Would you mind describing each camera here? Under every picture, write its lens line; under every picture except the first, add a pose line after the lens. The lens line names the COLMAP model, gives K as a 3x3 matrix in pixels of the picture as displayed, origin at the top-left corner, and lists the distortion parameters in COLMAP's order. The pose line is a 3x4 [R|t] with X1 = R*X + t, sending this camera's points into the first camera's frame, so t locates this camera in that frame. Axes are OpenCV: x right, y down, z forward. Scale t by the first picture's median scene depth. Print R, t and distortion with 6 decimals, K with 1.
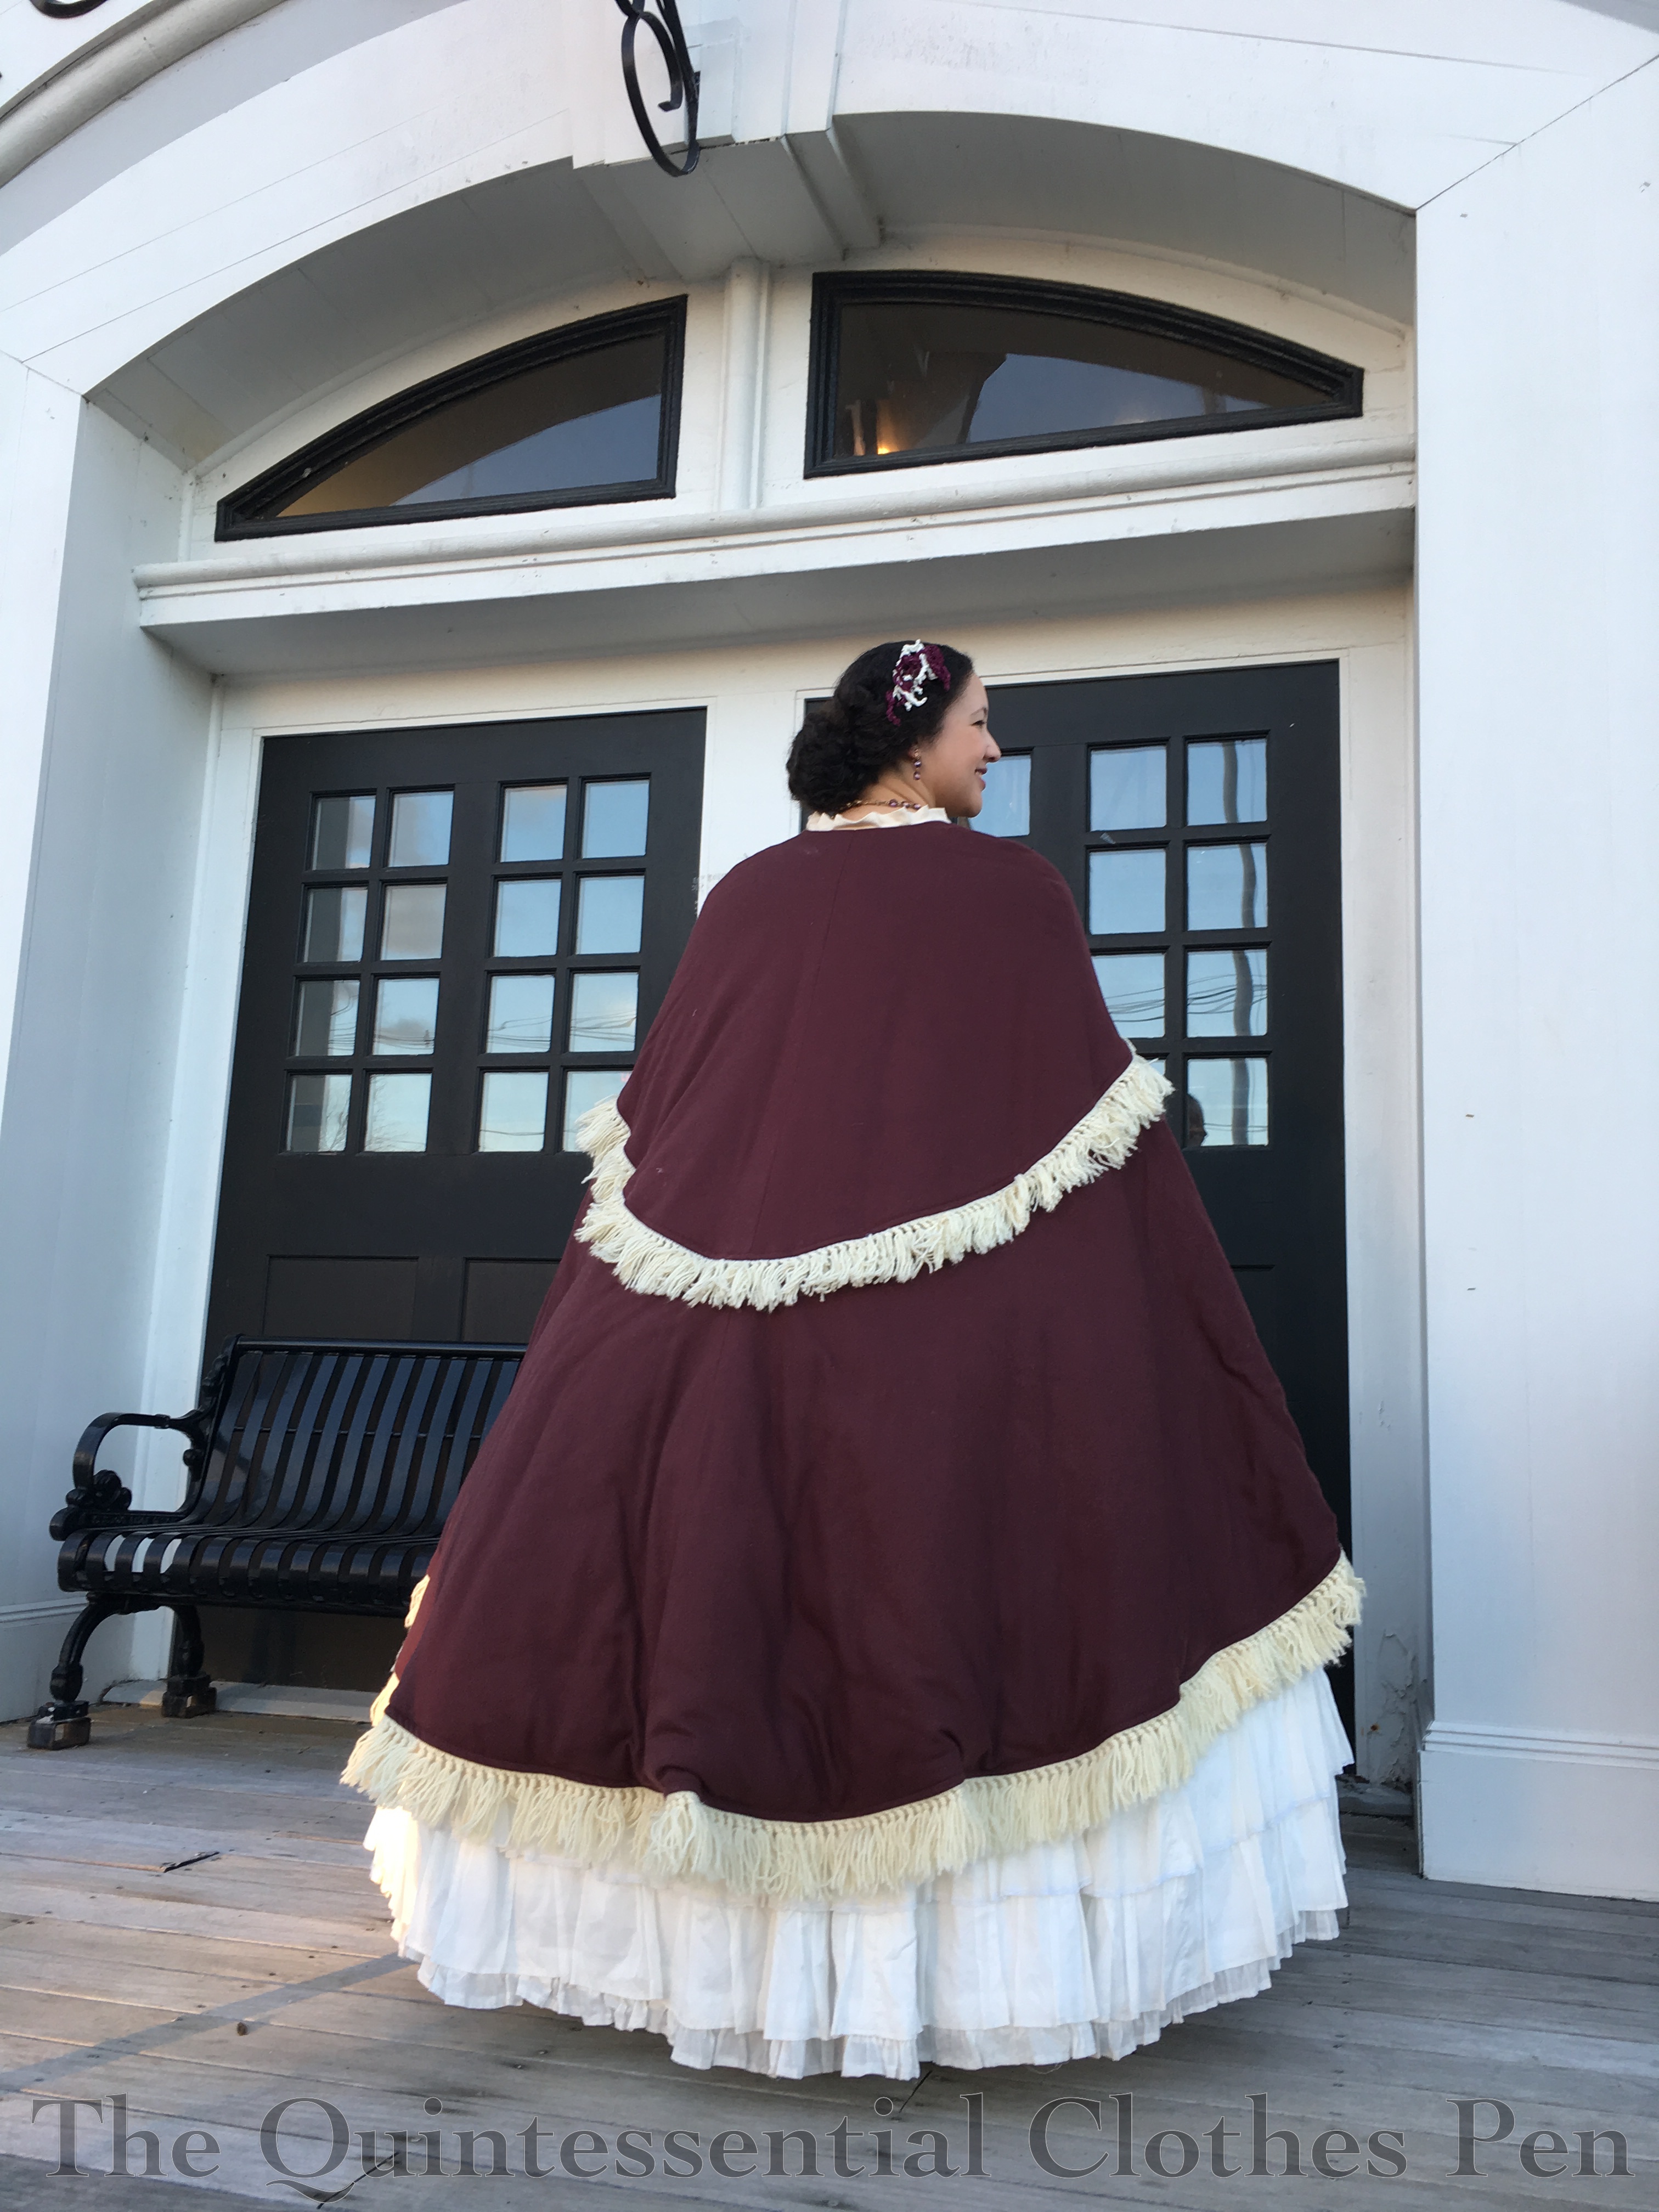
lens RADIAL K [[1915.9, 0, 620.2], [0, 1915.9, 1105.6], [0, 0, 1]] dist [0.000838, 0.014850]
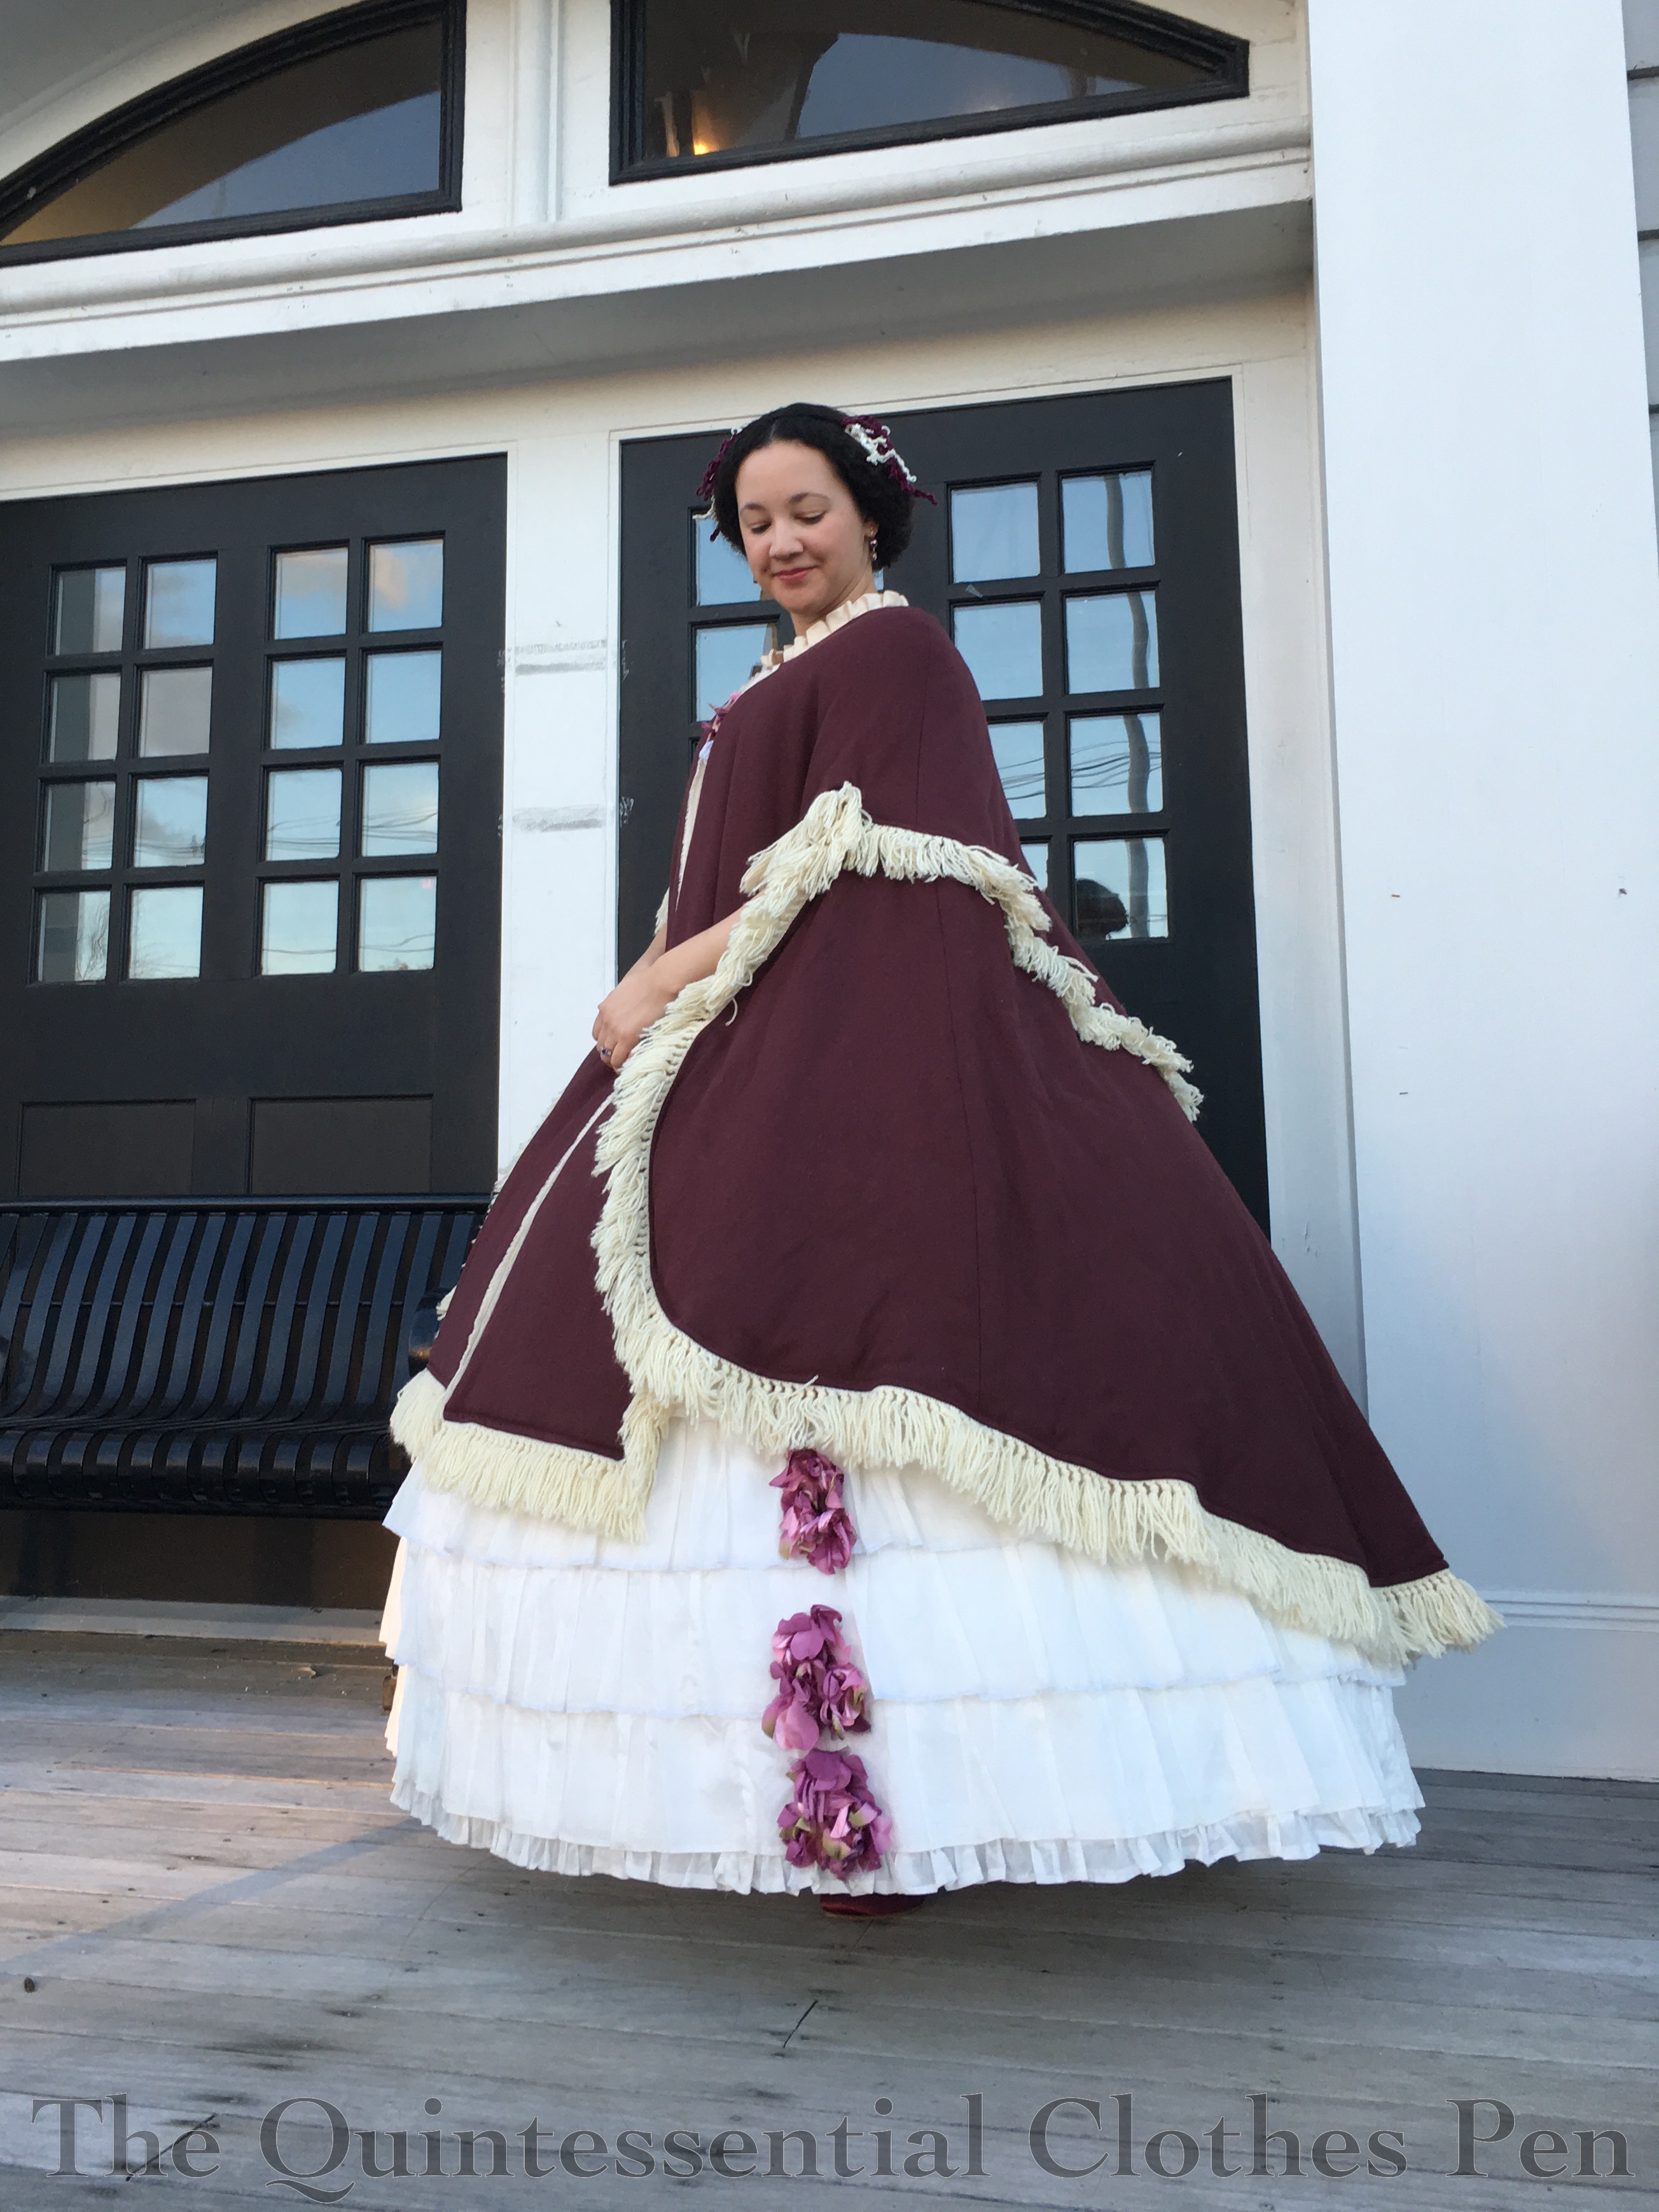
lens RADIAL K [[1915.9, 0, 620.2], [0, 1915.9, 1105.6], [0, 0, 1]] dist [0.000838, 0.014850]
pose [[0.994666, -0.037852, 0.095949, 0.002267], [0.028792, 0.995146, 0.094109, 0.006280], [-0.099046, -0.090844, 0.990927, 0.126903]]
